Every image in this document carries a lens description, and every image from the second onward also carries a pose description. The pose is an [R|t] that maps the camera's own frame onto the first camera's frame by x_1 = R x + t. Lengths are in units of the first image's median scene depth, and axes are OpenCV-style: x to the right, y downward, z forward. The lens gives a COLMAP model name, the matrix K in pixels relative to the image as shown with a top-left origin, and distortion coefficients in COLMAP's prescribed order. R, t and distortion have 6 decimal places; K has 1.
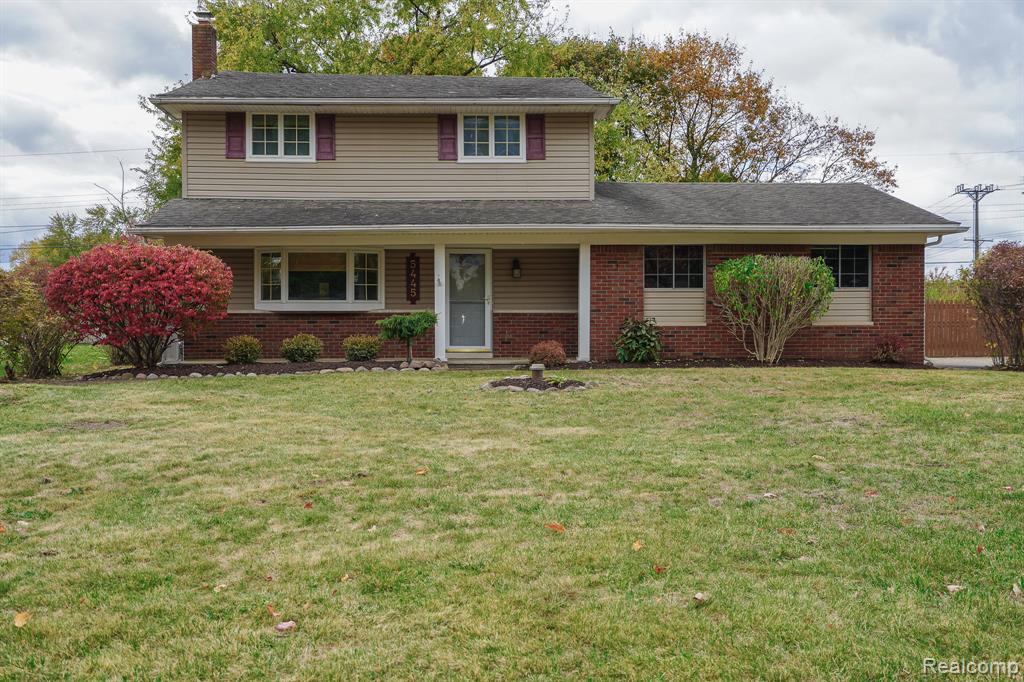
lens RADIAL K [[992.4, 0, 509.6], [0, 992.4, 347.5], [0, 0, 1]] dist [-0.001634, 0.000000]
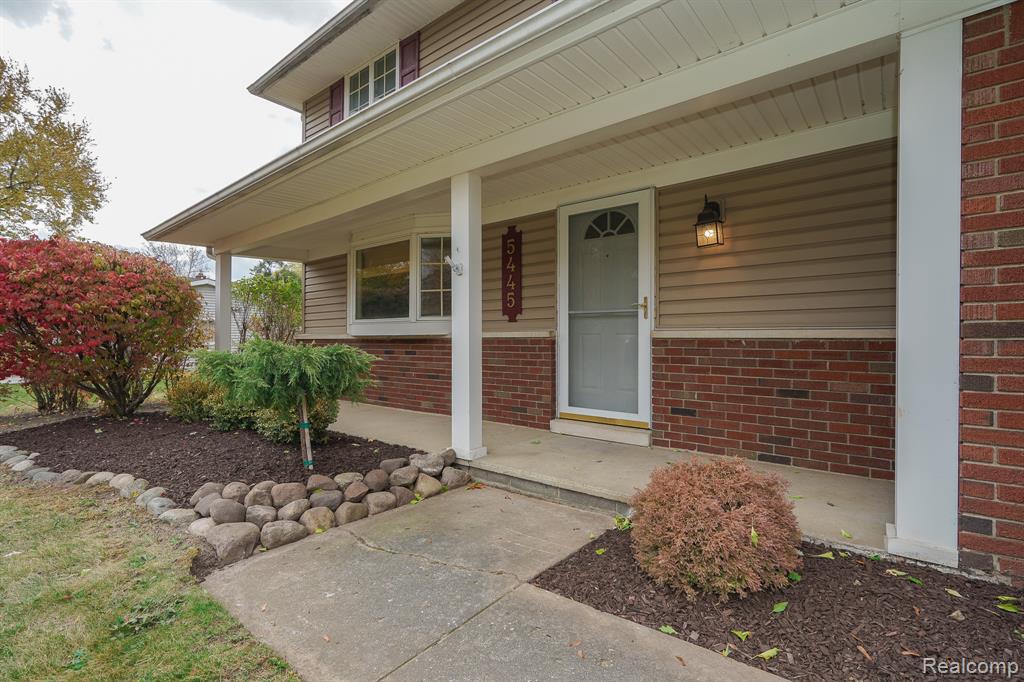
lens RADIAL K [[471.9, 0, 502.6], [0, 471.9, 342.8], [0, 0, 1]] dist [-0.024466, 0.000831]
pose [[0.739777, 0.006166, -0.672824, 0.070777], [-0.015112, 0.999858, -0.007453, -0.030670], [0.672683, 0.015681, 0.739765, 0.817434]]
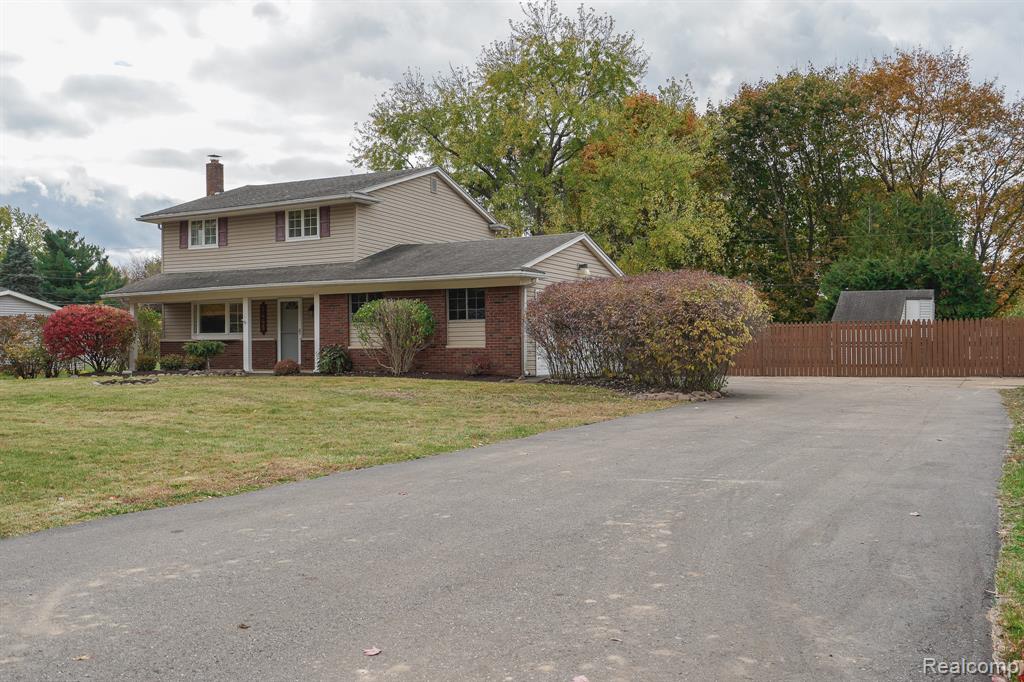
lens RADIAL K [[945.4, 0, 511.2], [0, 945.4, 342.8], [0, 0, 1]] dist [-0.010256, -0.010607]
pose [[0.855243, -0.005819, -0.518195, 1.012717], [-0.006267, 0.999748, -0.021570, -0.001524], [0.518190, 0.021695, 0.854990, -0.065515]]
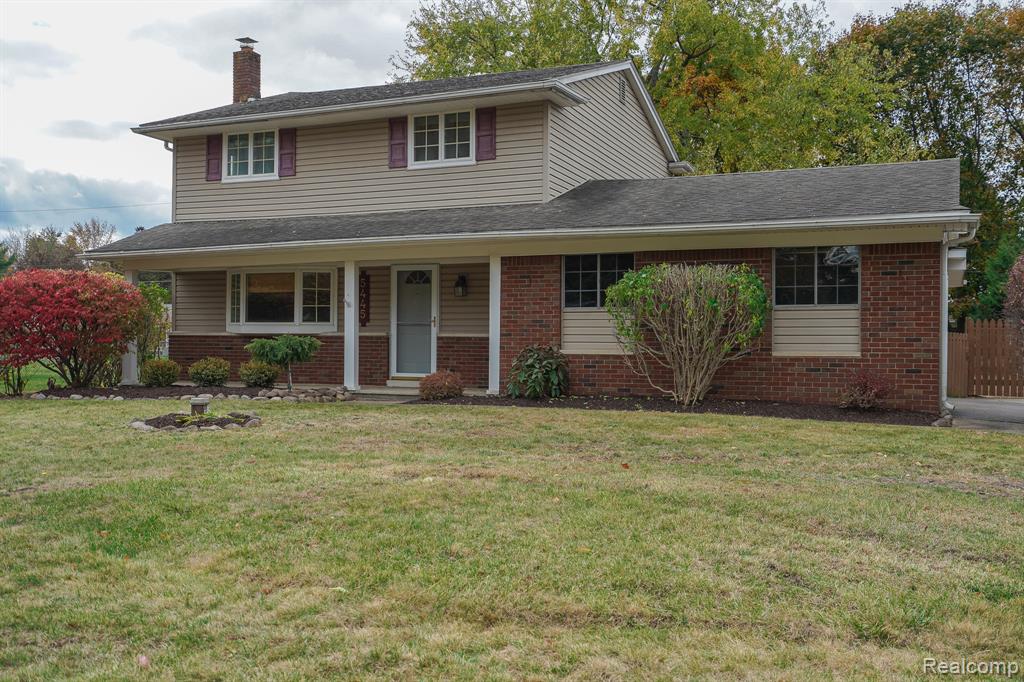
lens RADIAL K [[1021.3, 0, 506.0], [0, 1021.3, 341.2], [0, 0, 1]] dist [-0.006746, 0.000000]
pose [[0.894071, 0.007603, -0.447861, 0.448931], [-0.018482, 0.999631, -0.019927, -0.013904], [0.447544, 0.026093, 0.893881, 0.217158]]
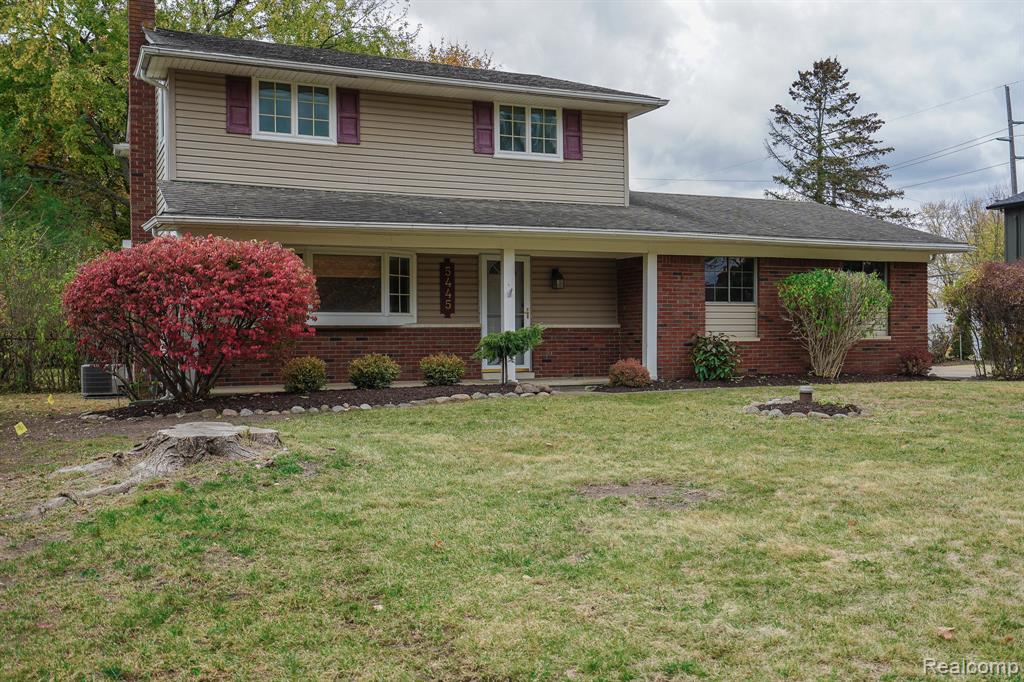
lens RADIAL K [[992.4, 0, 520.5], [0, 992.4, 341.5], [0, 0, 1]] dist [-0.001634, 0.000000]
pose [[0.924738, -0.006025, 0.380557, -0.370731], [0.013026, 0.999790, -0.015824, -0.008633], [-0.380382, 0.019591, 0.924622, 0.181343]]
